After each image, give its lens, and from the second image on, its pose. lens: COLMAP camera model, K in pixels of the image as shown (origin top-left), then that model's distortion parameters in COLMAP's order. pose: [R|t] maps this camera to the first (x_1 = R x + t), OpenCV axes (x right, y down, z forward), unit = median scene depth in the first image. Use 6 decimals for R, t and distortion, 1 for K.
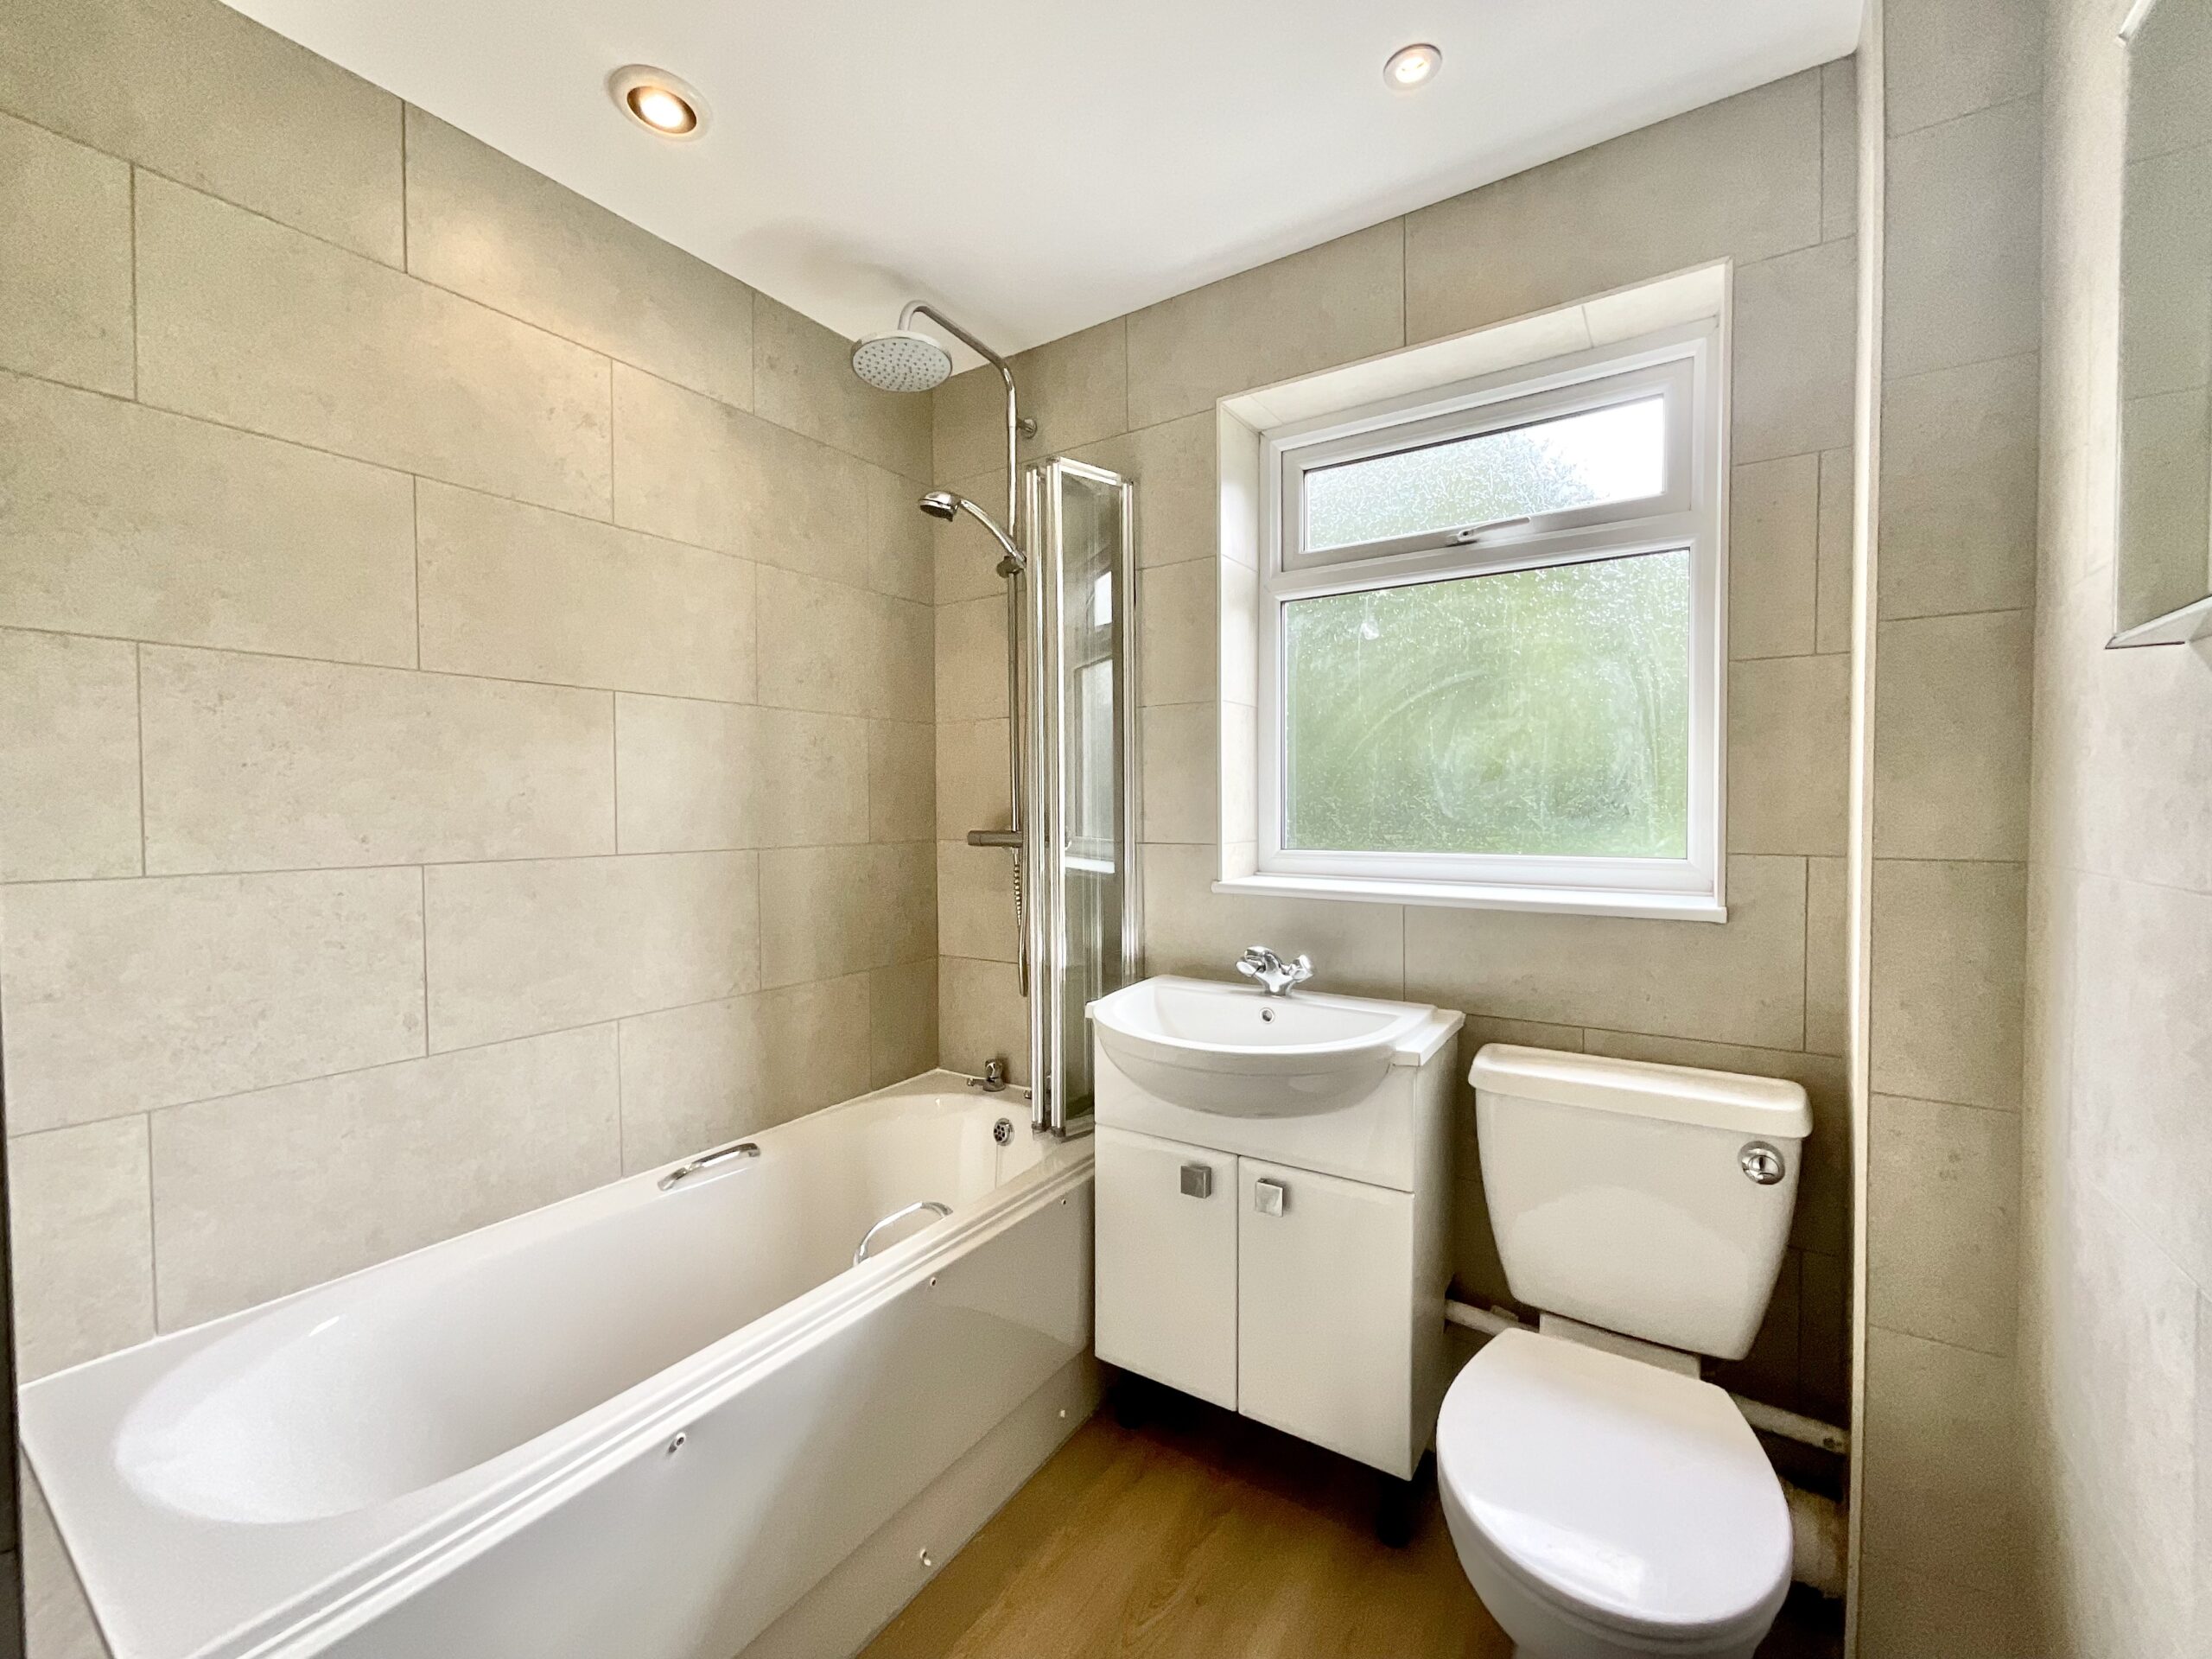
lens RADIAL K [[900.0, 0, 1112.7], [0, 900.0, 829.2], [0, 0, 1]] dist [0.001987, 0.000456]
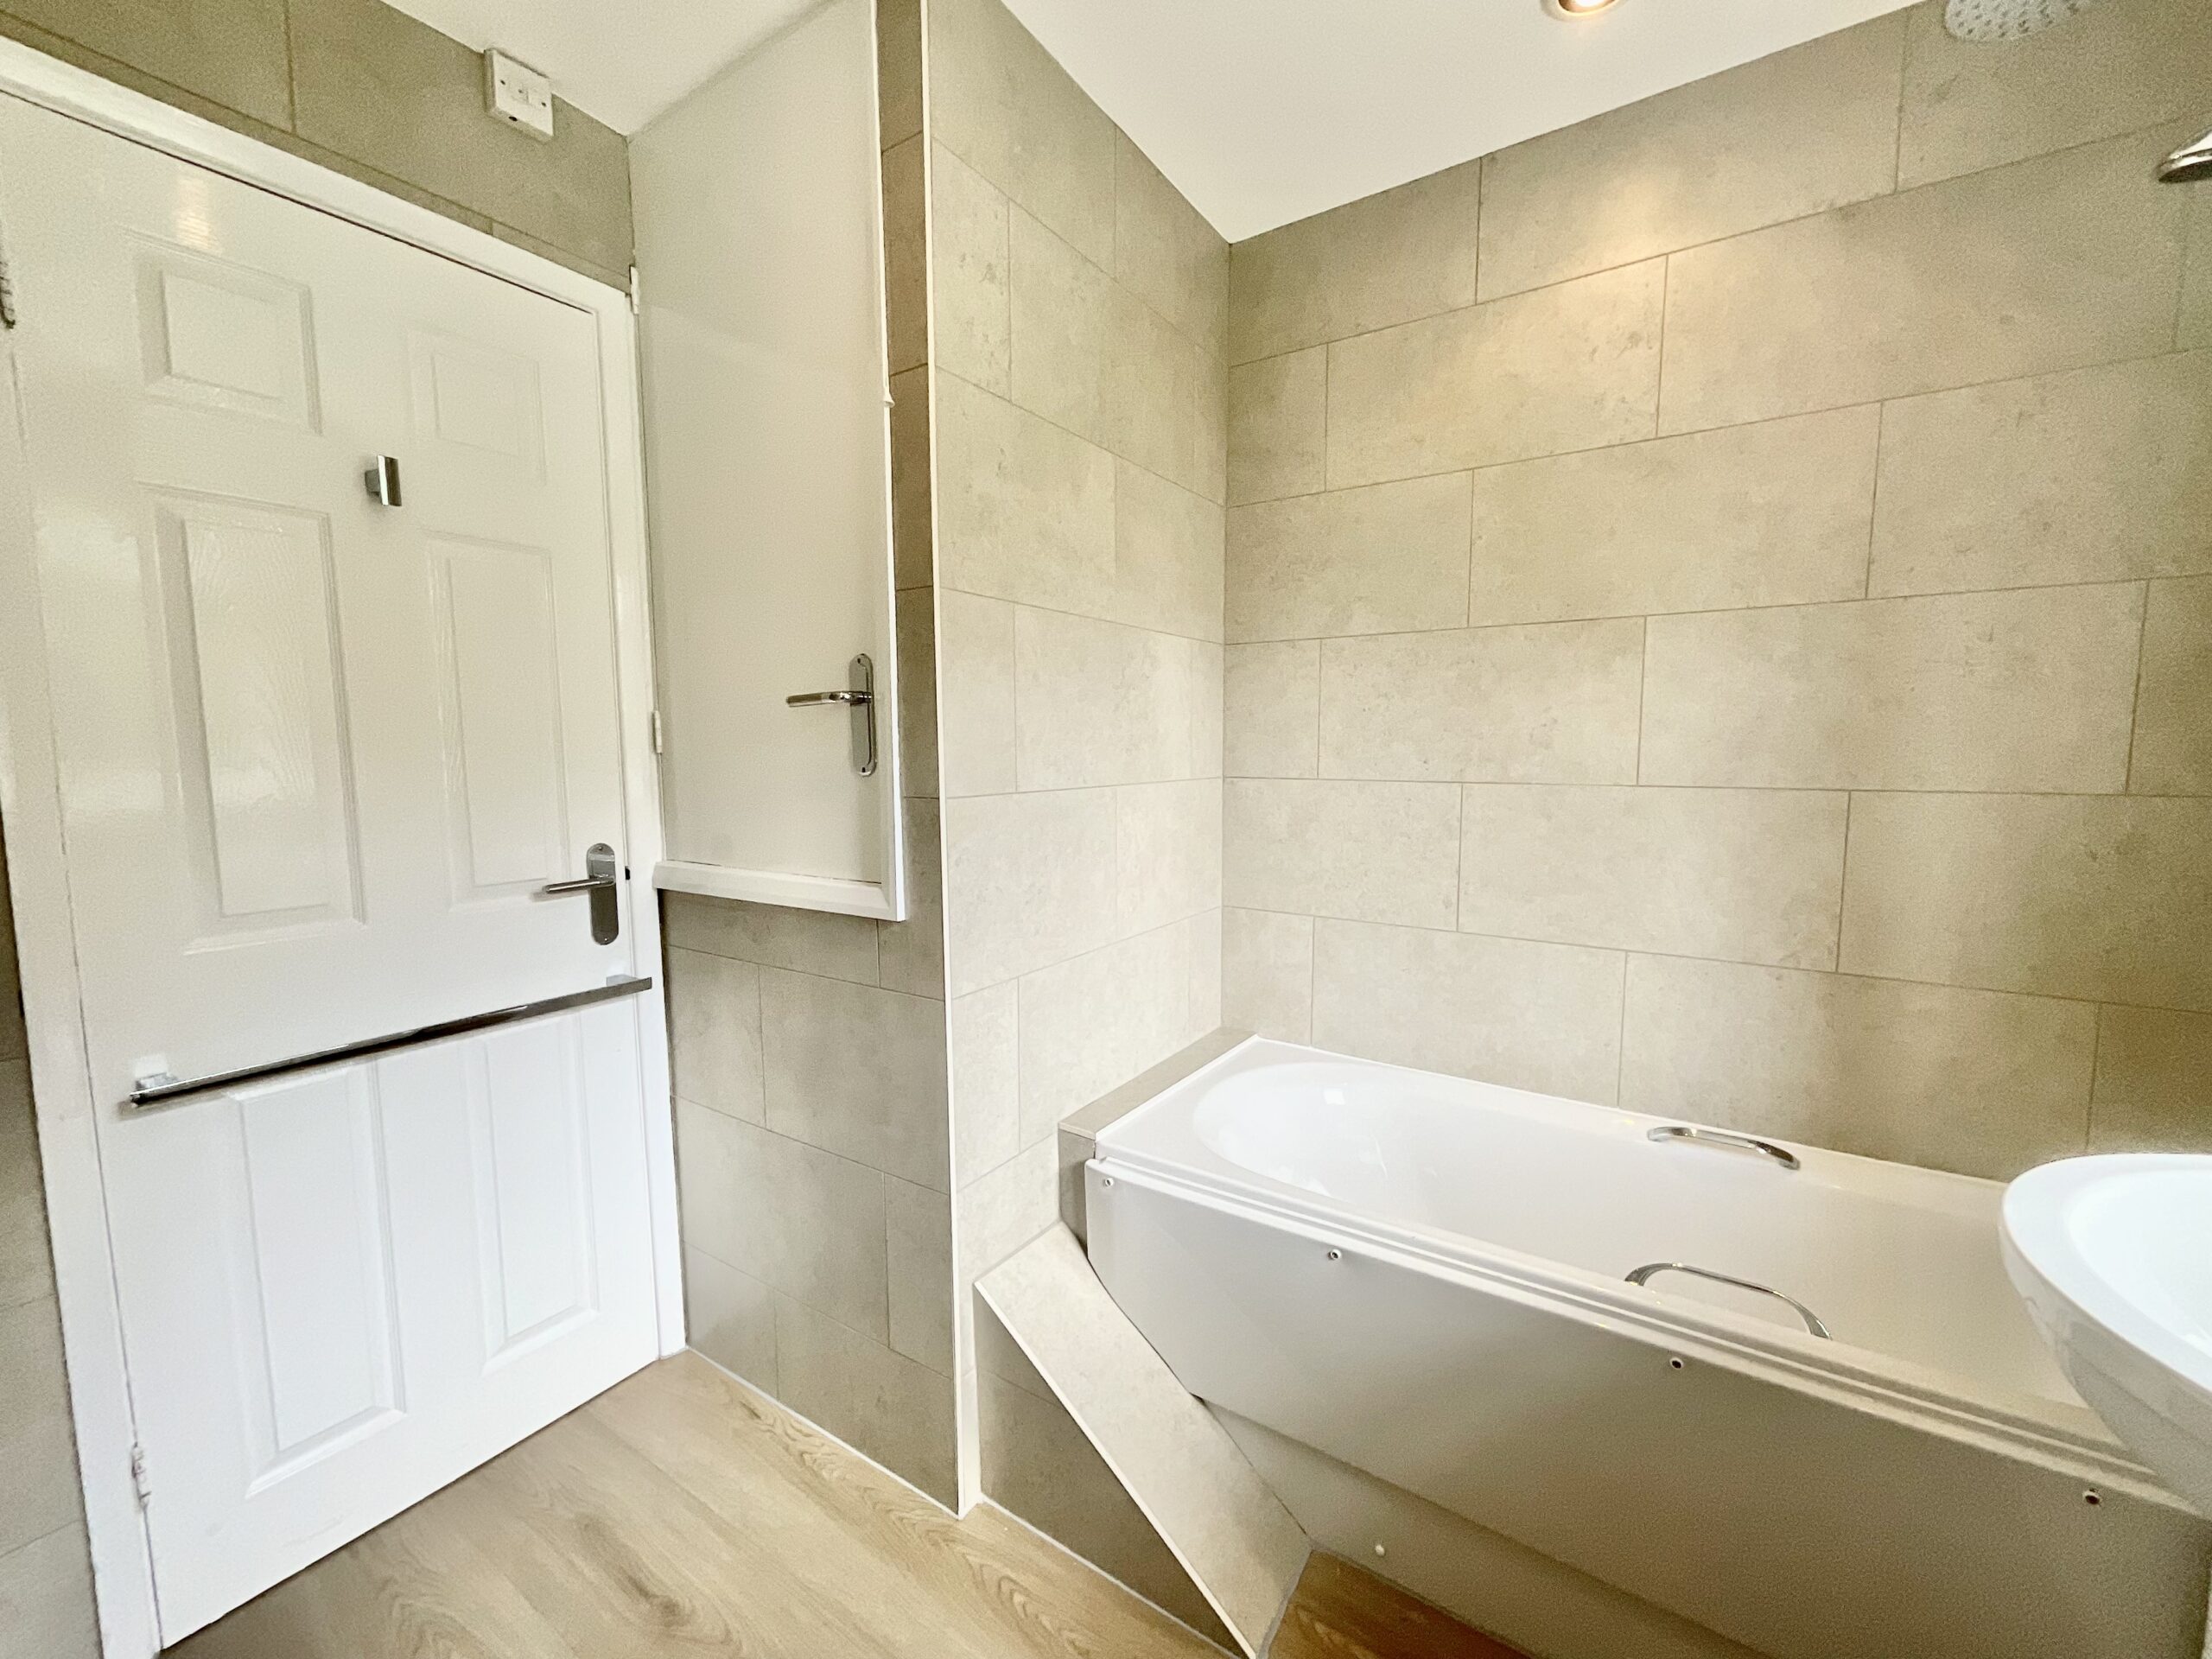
lens RADIAL K [[900.0, 0, 1113.9], [0, 900.0, 824.3], [0, 0, 1]] dist [0.001987, 0.000456]
pose [[-0.005381, 0.094099, -0.995548, 0.443925], [-0.020714, 0.995339, 0.094191, -0.009900], [0.999771, 0.021129, -0.003406, 0.450057]]
